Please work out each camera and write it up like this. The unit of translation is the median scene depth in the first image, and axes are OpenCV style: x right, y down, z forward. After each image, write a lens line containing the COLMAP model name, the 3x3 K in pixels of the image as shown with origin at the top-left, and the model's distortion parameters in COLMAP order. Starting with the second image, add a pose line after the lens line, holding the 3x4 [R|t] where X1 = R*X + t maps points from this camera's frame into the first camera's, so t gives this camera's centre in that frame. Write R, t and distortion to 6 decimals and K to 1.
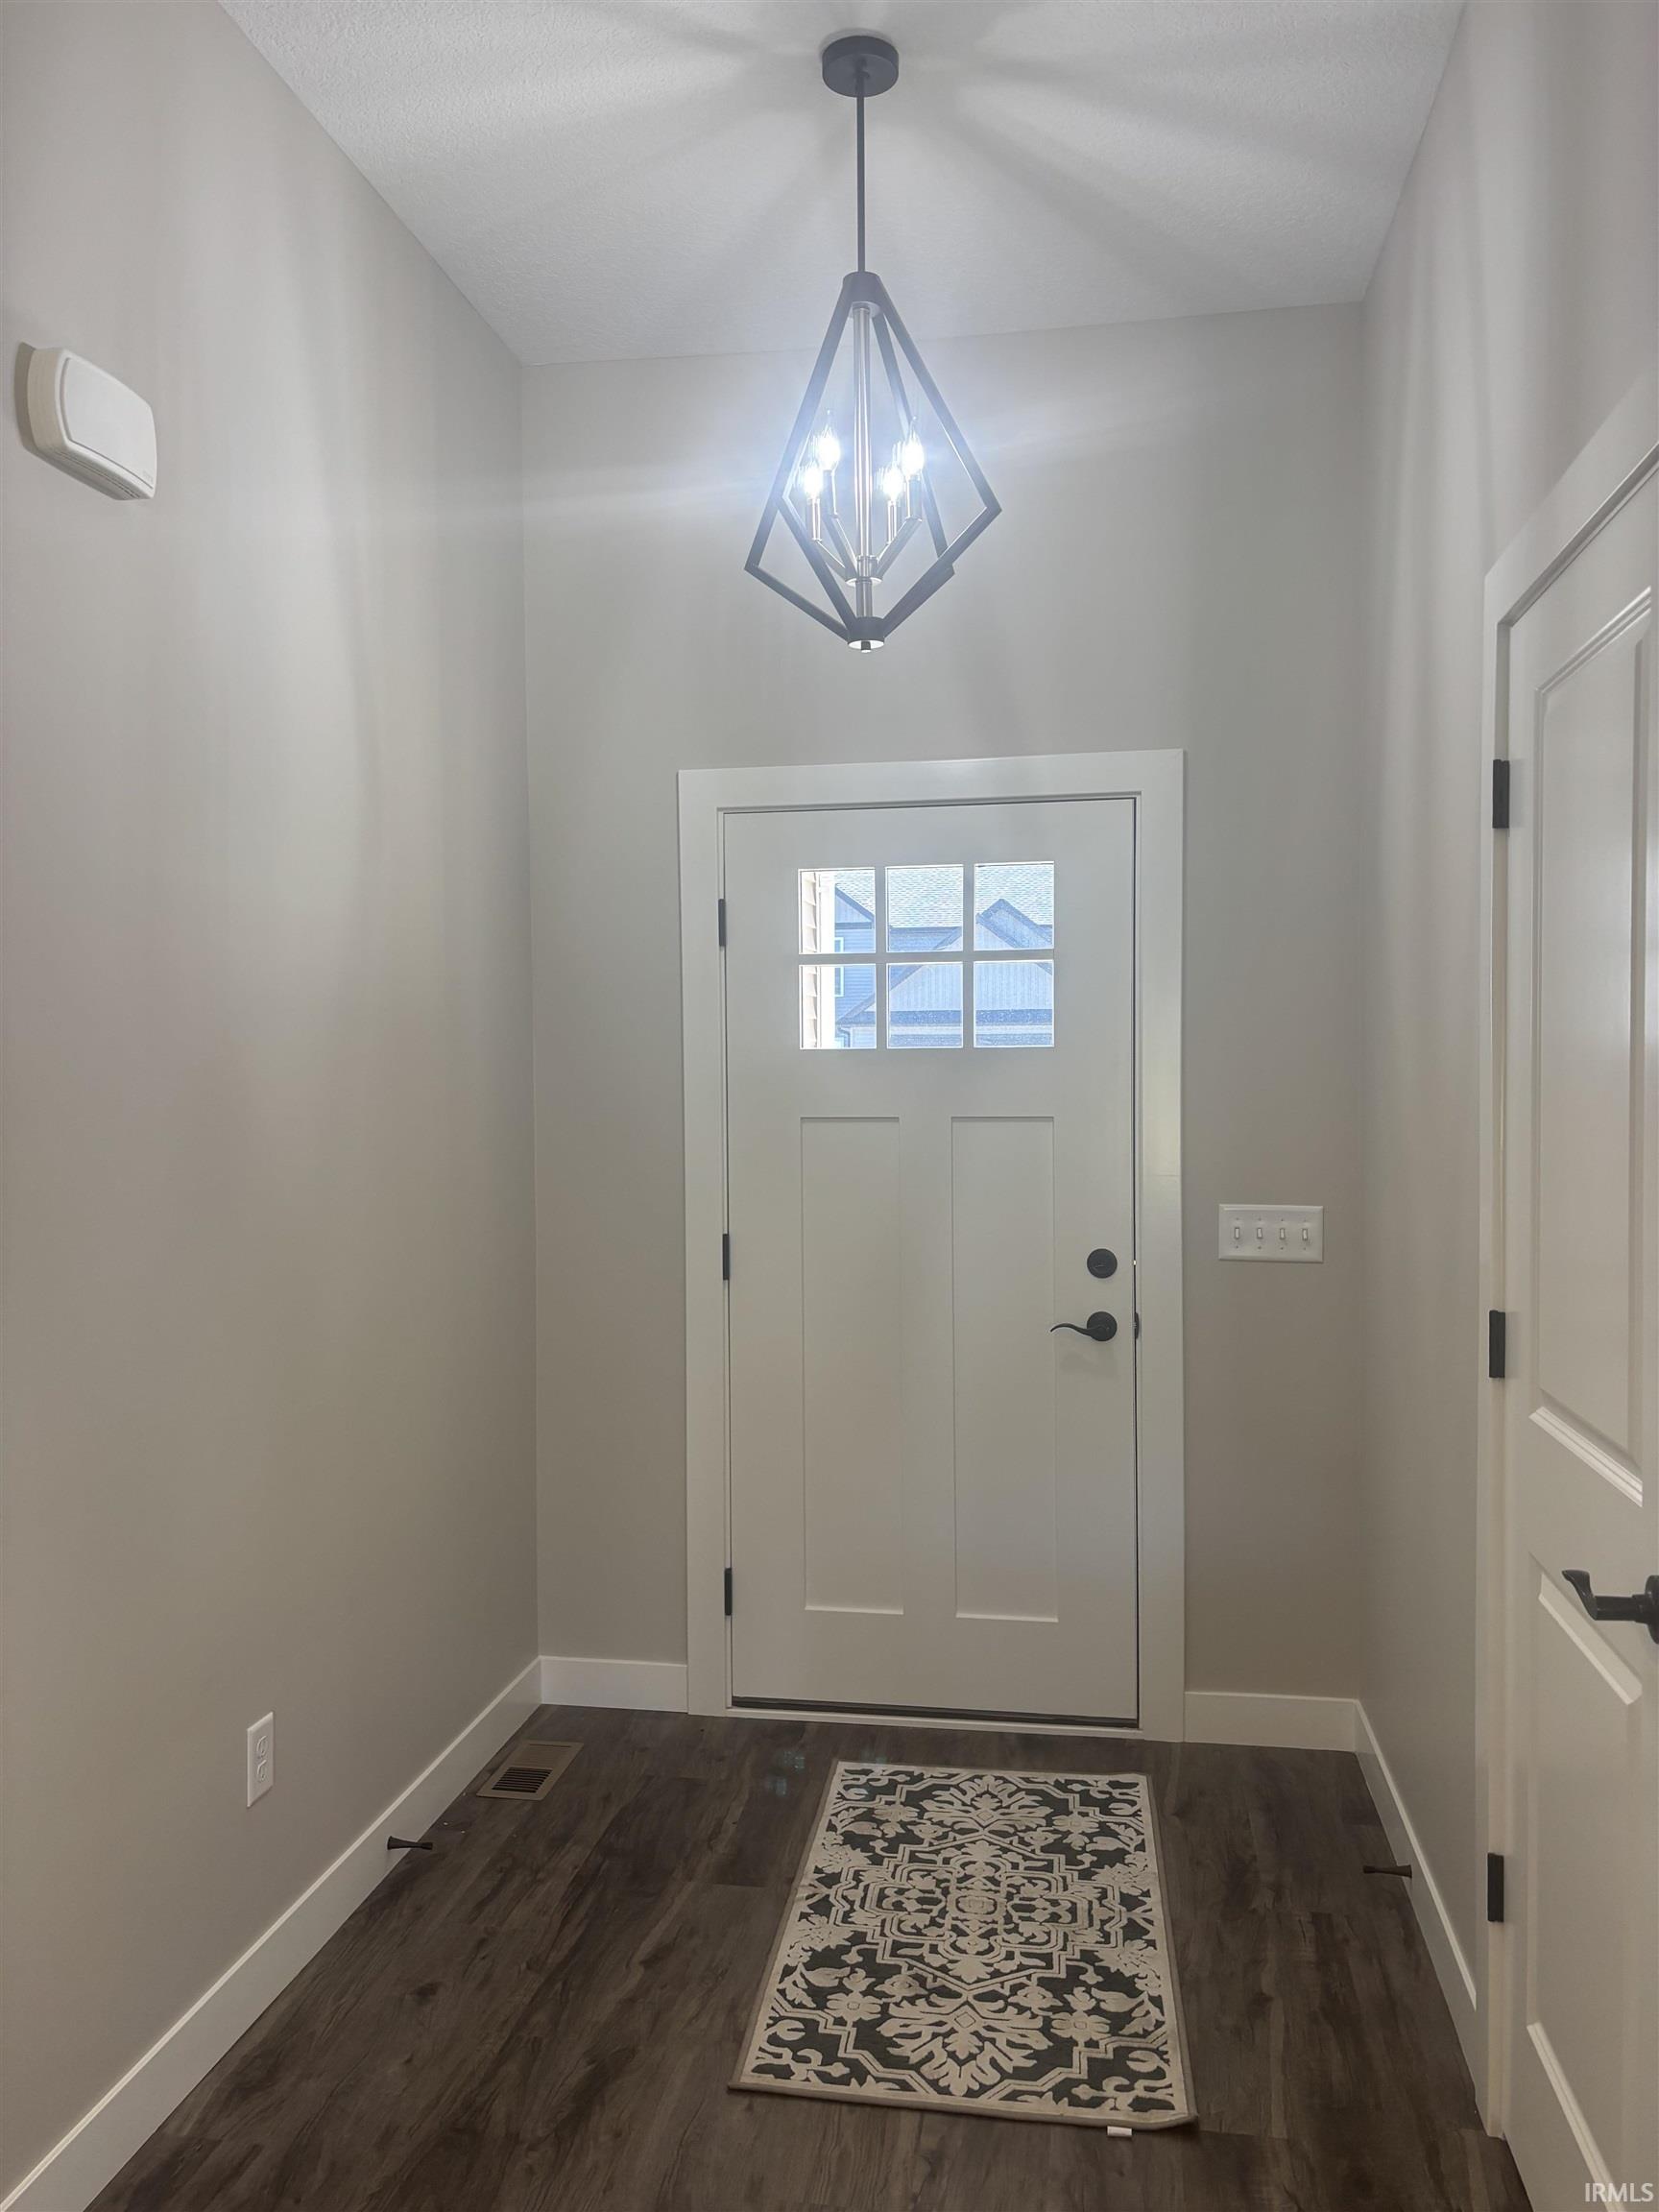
lens RADIAL K [[1692.5, 0, 829.5], [0, 1692.5, 1106.0], [0, 0, 1]] dist [0.006036, -0.000979]
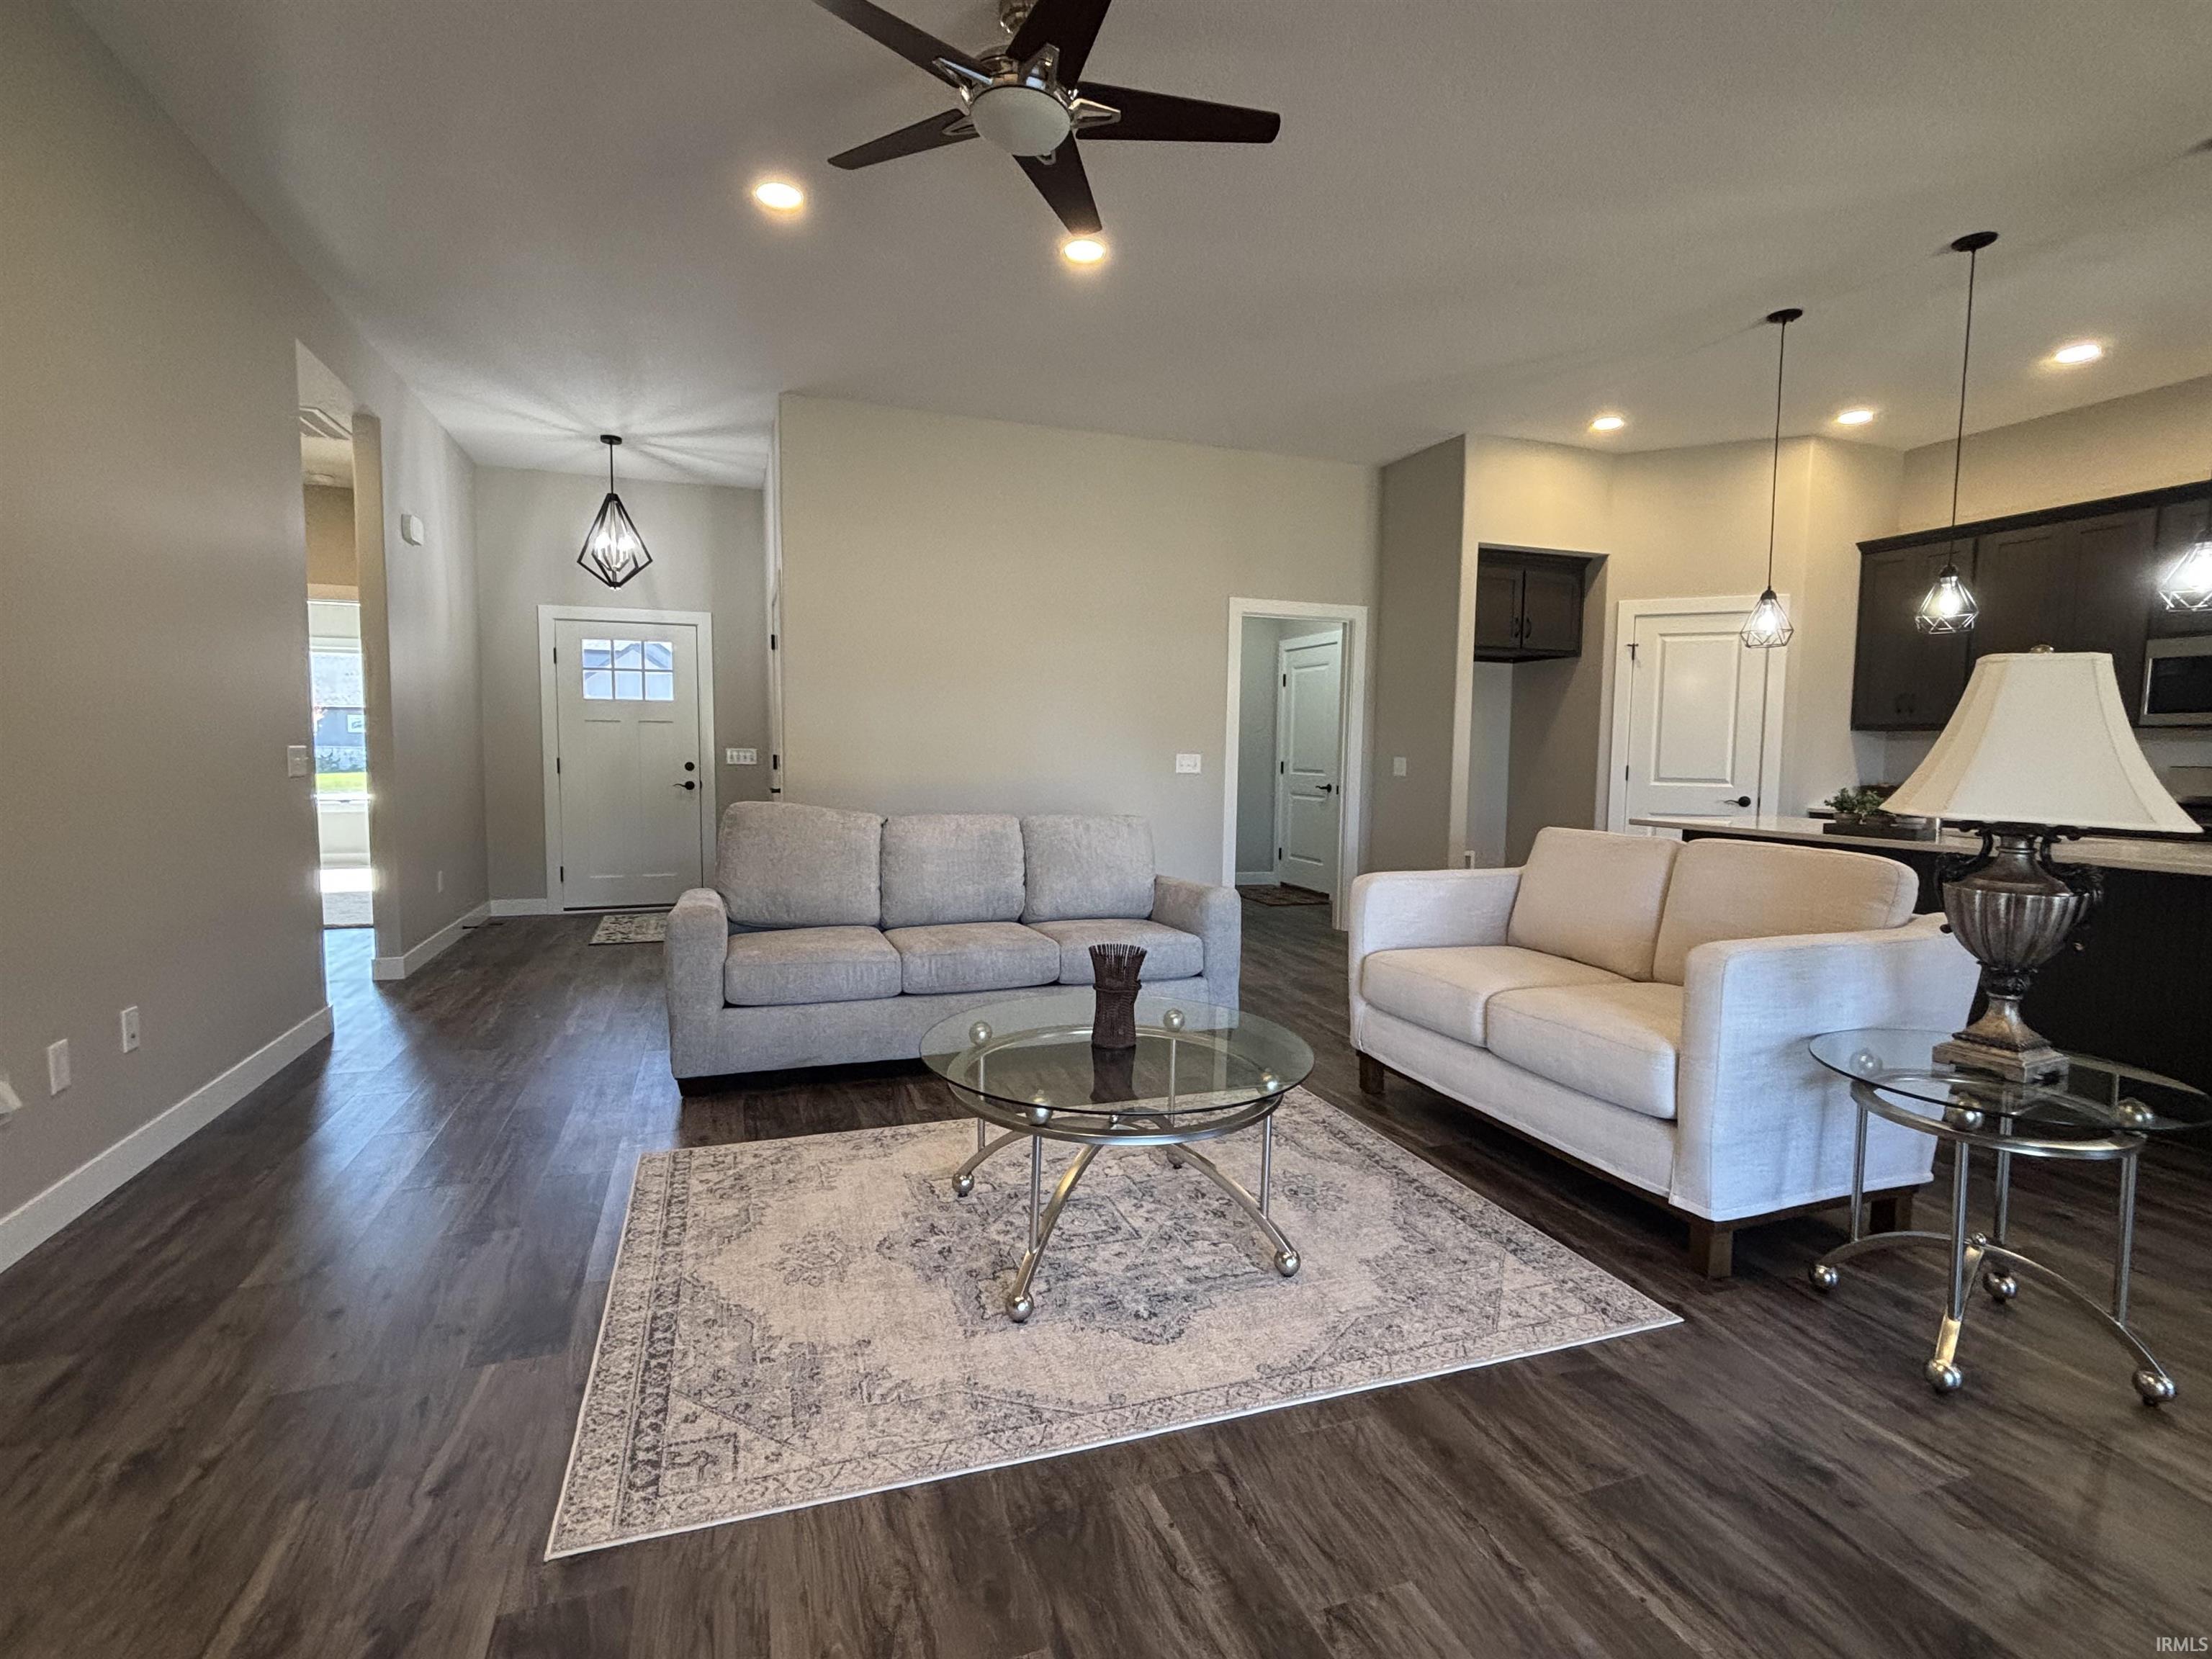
lens RADIAL K [[1031.8, 0, 1092.9], [0, 1031.8, 823.6], [0, 0, 1]] dist [-0.001477, 0.000216]
pose [[0.878570, -0.021112, 0.477146, -0.111939], [-0.005527, 0.998506, 0.054357, 0.090582], [-0.477581, -0.050394, 0.877141, -1.159047]]
